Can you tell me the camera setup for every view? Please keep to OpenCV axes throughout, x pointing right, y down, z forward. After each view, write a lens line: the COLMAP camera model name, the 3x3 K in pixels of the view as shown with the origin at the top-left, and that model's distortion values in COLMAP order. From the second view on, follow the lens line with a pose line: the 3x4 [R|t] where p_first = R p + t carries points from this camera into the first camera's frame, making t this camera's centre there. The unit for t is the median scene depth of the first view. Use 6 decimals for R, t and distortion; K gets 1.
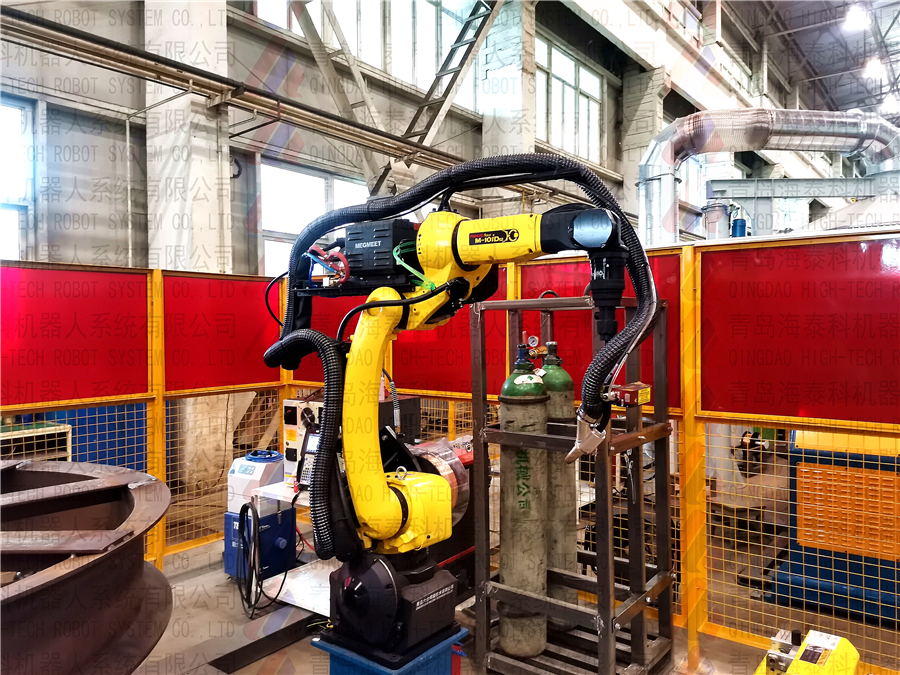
lens RADIAL K [[671.7, 0, 455.7], [0, 671.7, 337.3], [0, 0, 1]] dist [0.092546, -0.114937]
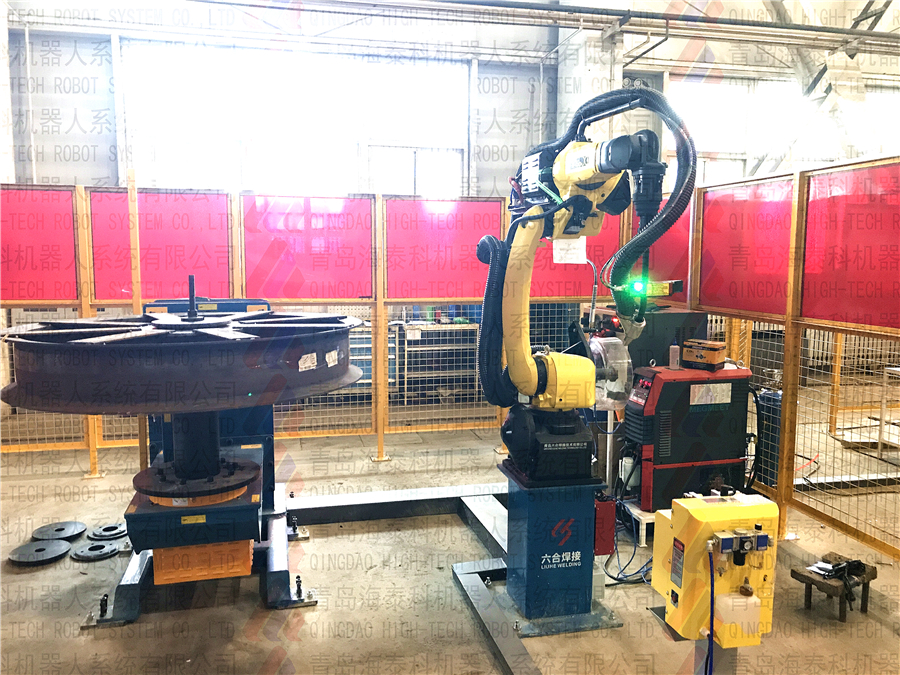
lens RADIAL K [[743.4, 0, 450.0], [0, 743.4, 337.5], [0, 0, 1]] dist [0.015488, -0.002415]
pose [[0.767910, 0.080394, -0.635493, 0.270731], [-0.019987, 0.994617, 0.101674, 0.013871], [0.640246, -0.065375, 0.765383, -0.084905]]
